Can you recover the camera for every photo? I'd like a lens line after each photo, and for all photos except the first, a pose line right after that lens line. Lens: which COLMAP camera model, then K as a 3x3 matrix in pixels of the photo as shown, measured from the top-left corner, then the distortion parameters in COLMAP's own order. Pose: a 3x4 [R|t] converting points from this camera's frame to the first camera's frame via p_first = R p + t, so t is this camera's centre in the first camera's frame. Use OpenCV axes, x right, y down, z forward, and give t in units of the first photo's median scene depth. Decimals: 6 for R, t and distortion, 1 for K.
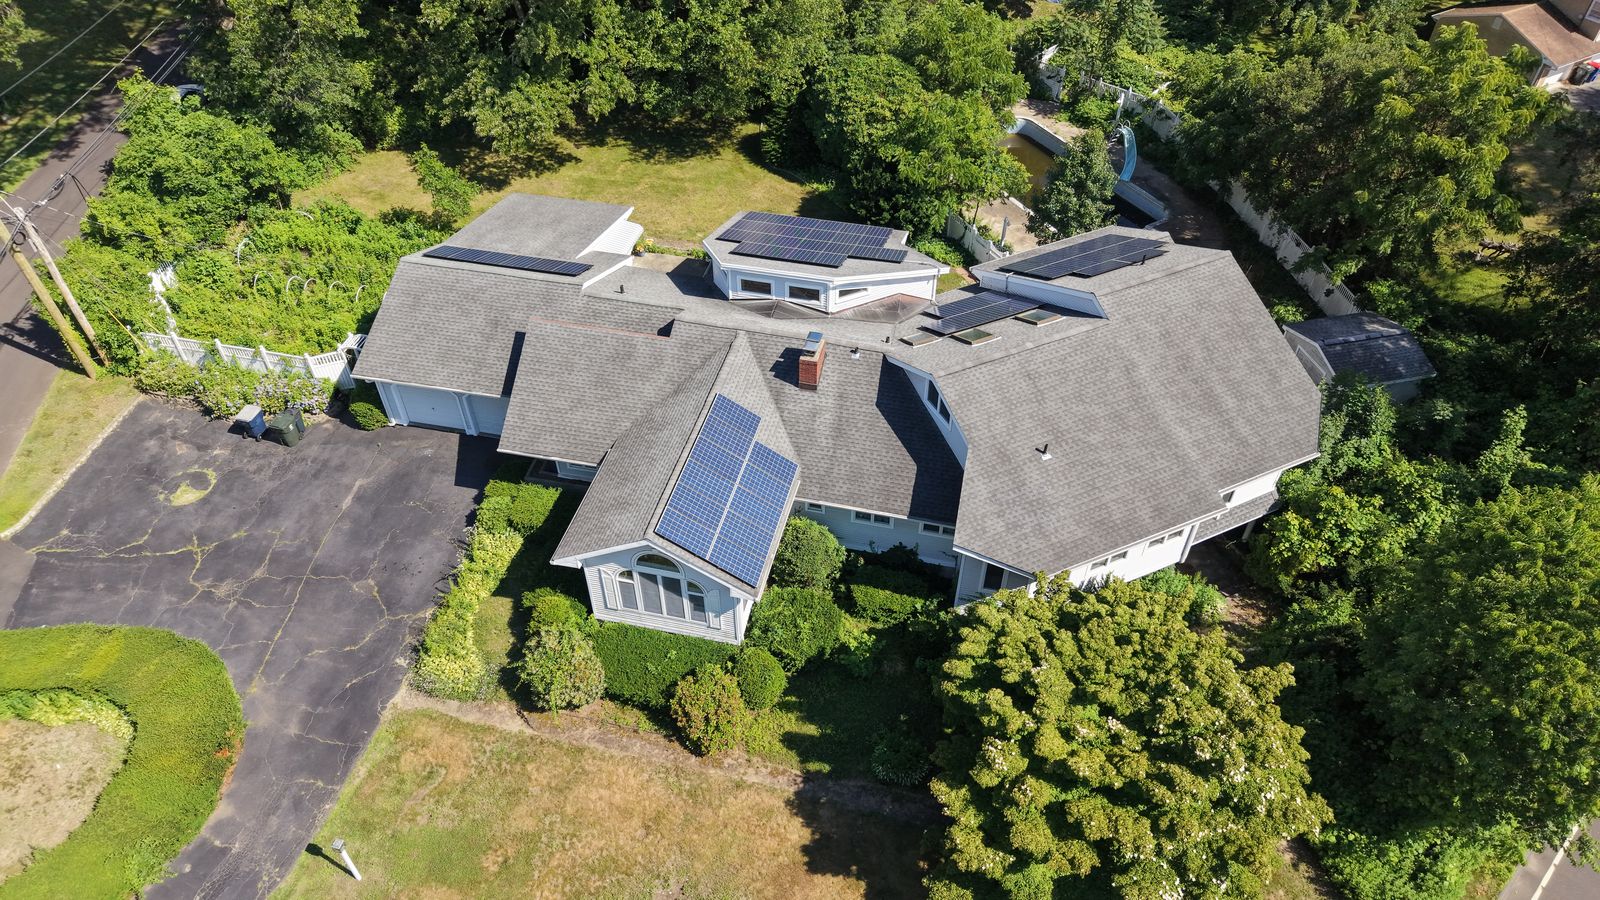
lens RADIAL K [[1098.4, 0, 801.4], [0, 1098.4, 473.9], [0, 0, 1]] dist [-0.007738, -0.002808]
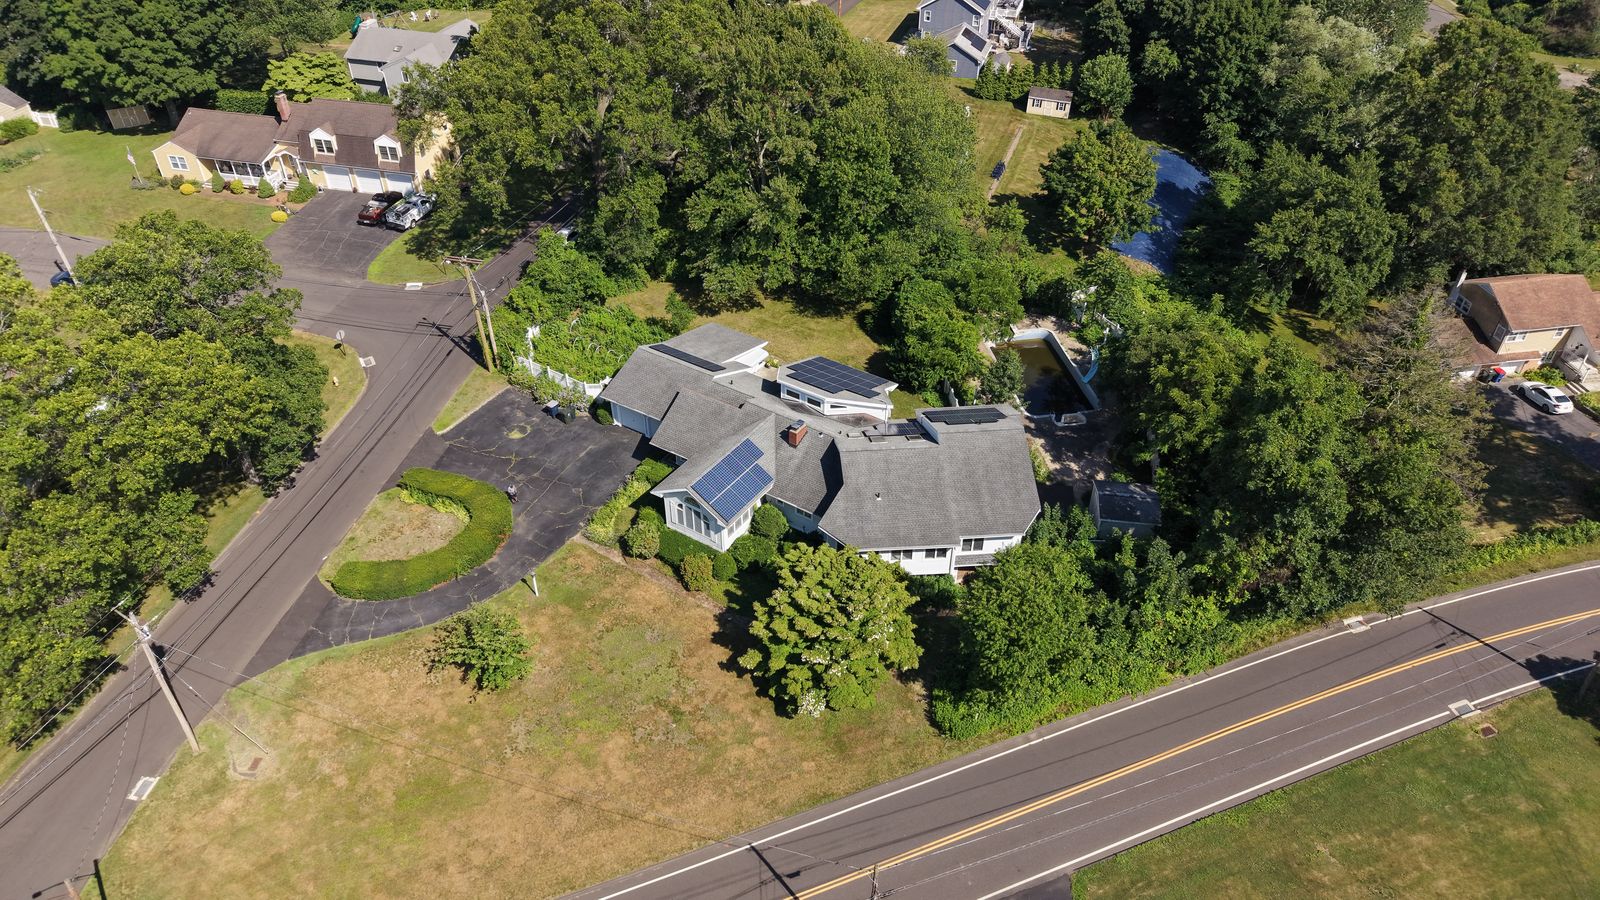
lens RADIAL K [[1098.4, 0, 801.4], [0, 1098.4, 473.9], [0, 0, 1]] dist [-0.007738, -0.002808]
pose [[0.939238, 0.221813, -0.261977, 0.497173], [-0.245753, 0.967345, -0.062032, 0.083541], [0.239663, 0.122645, 0.963078, -0.846165]]
